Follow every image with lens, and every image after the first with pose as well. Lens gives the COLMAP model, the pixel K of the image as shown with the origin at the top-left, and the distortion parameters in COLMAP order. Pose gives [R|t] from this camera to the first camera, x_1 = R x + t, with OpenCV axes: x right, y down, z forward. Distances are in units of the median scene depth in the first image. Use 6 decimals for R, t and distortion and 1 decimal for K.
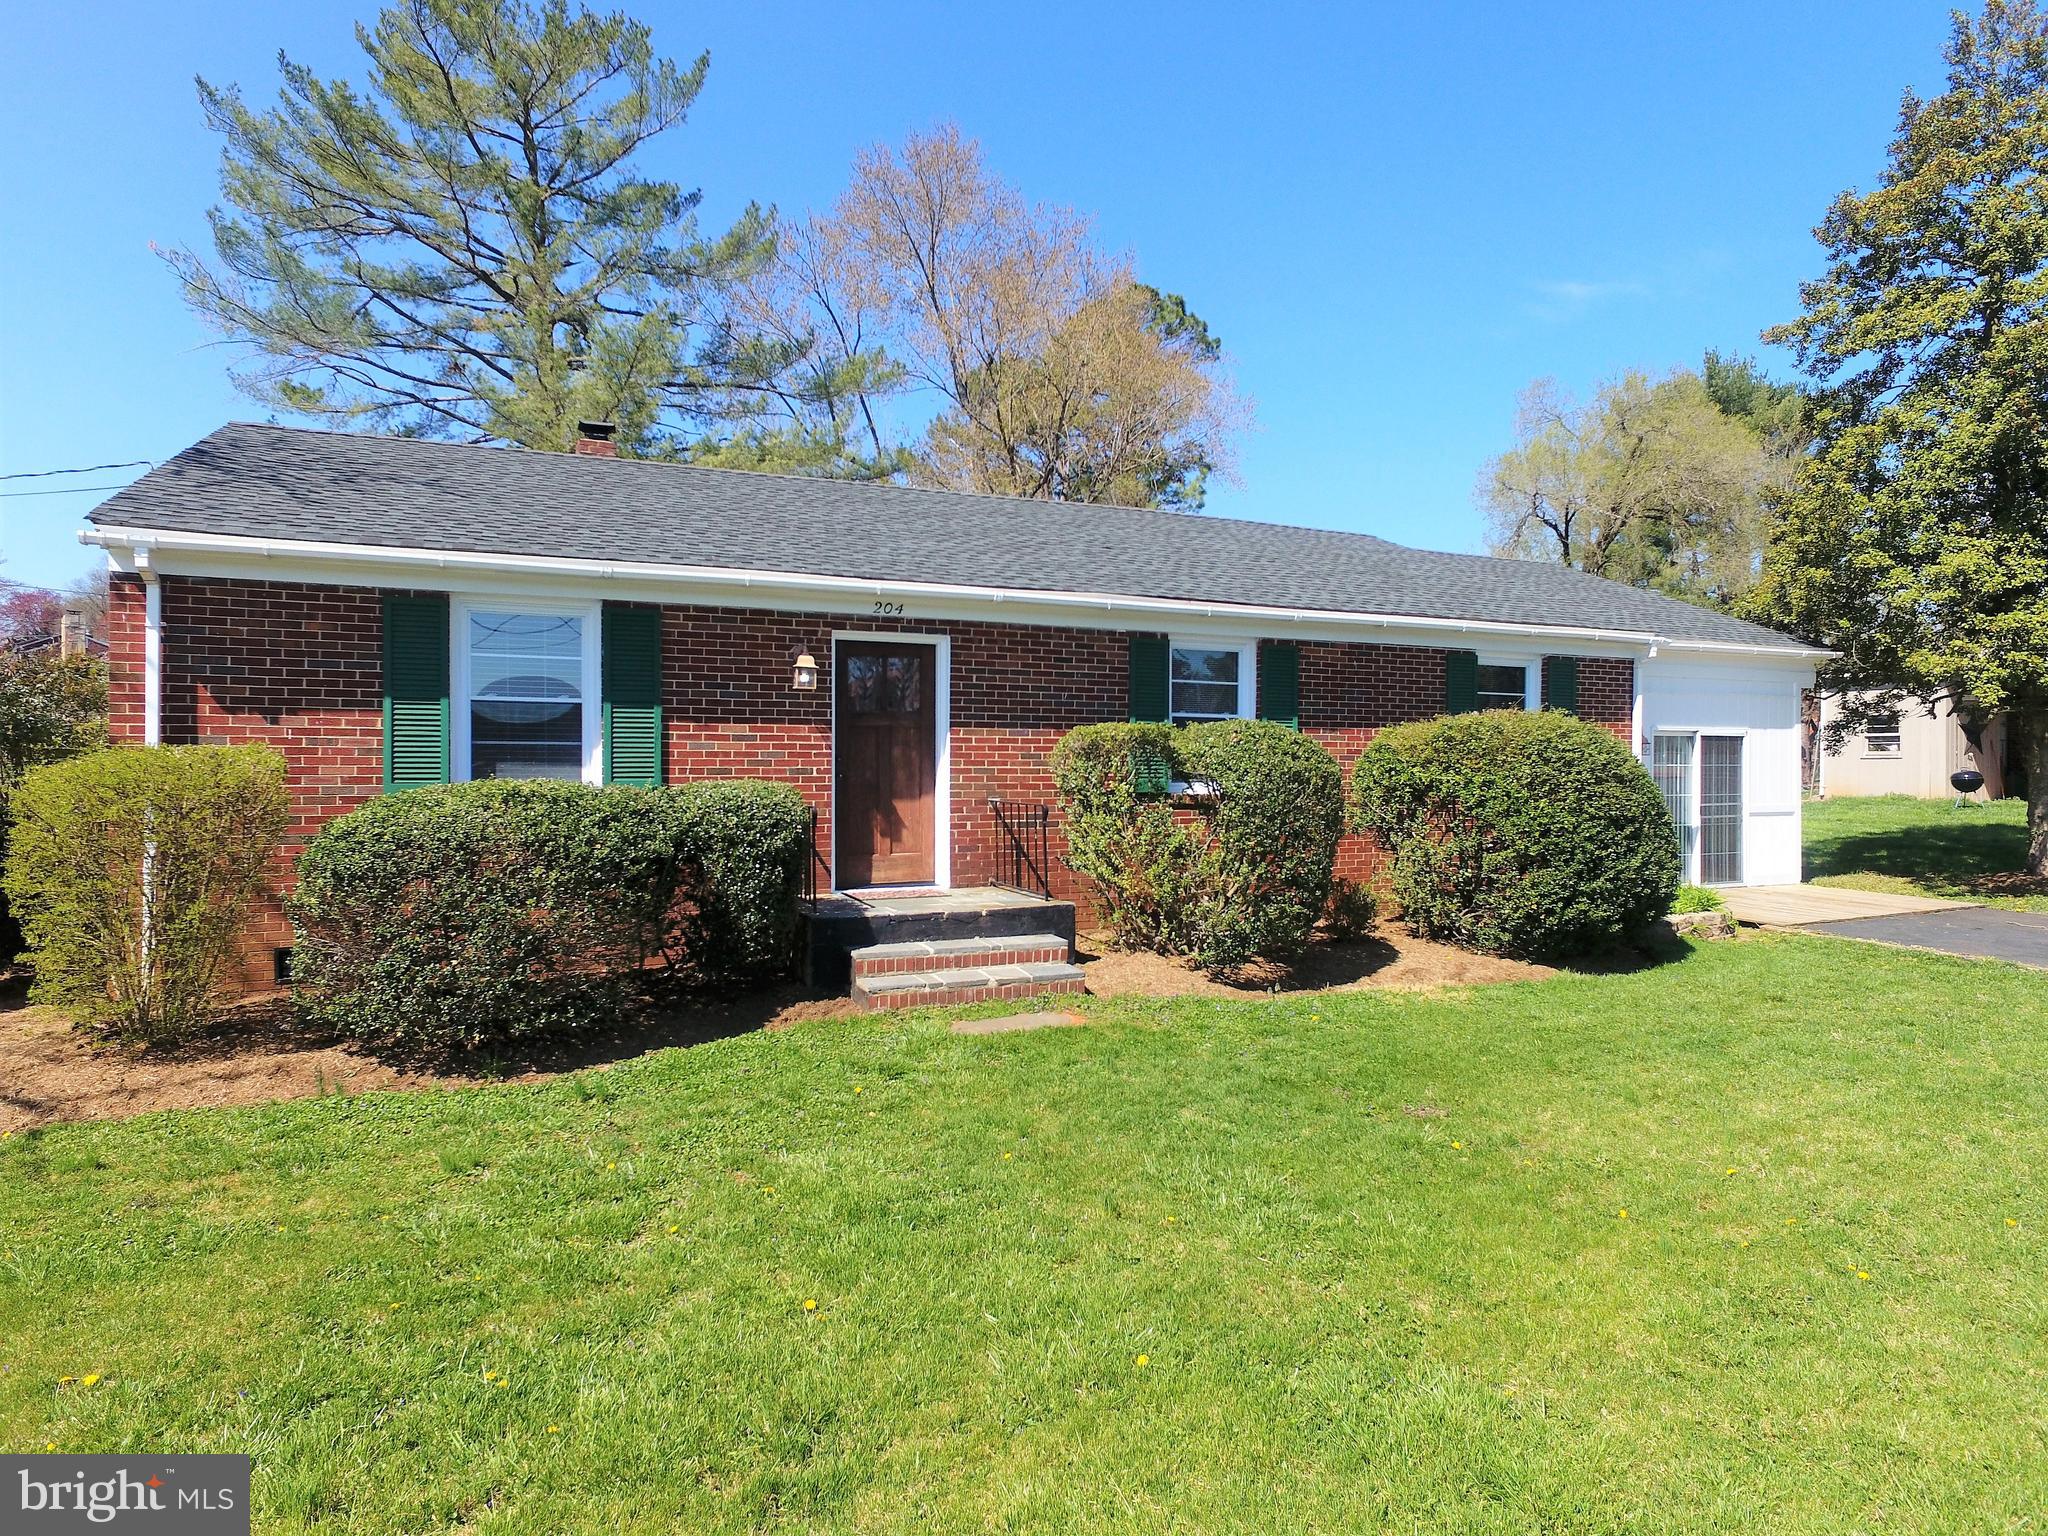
lens RADIAL K [[1184.5, 0, 1022.2], [0, 1184.5, 763.0], [0, 0, 1]] dist [-0.012332, 0.015737]
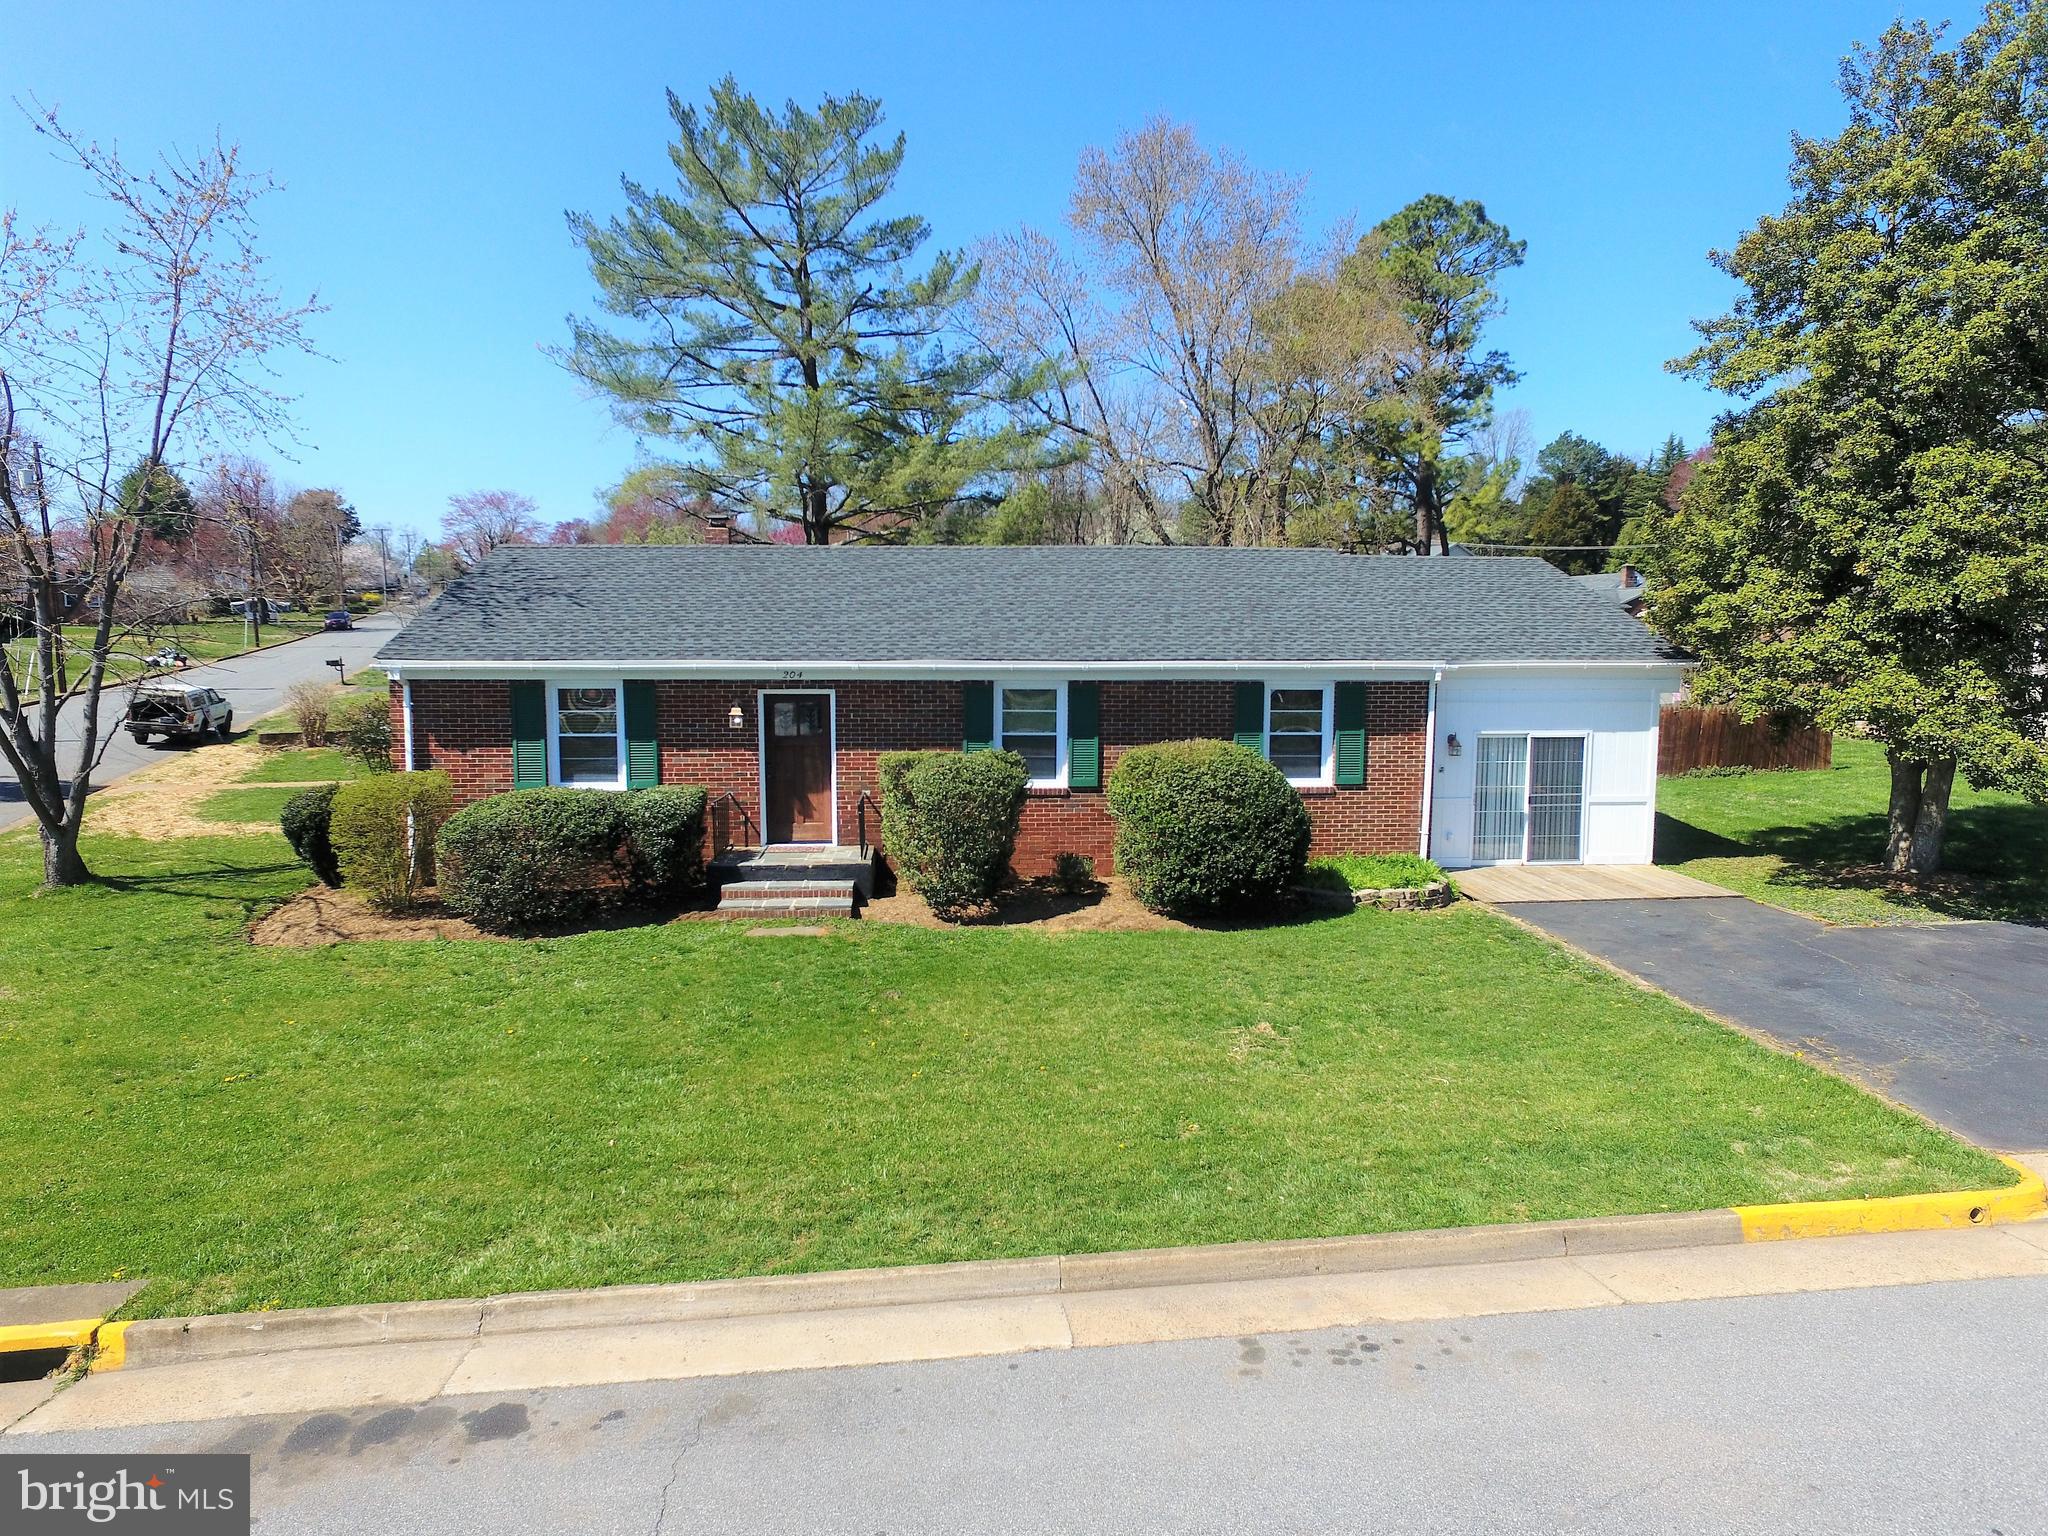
lens RADIAL K [[1183.6, 0, 1021.8], [0, 1183.6, 764.7], [0, 0, 1]] dist [-0.003416, 0.002473]
pose [[0.941303, 0.030894, -0.336147, 0.771107], [0.000147, 0.995765, 0.091930, -0.164804], [0.337564, -0.086583, 0.937312, -0.453049]]
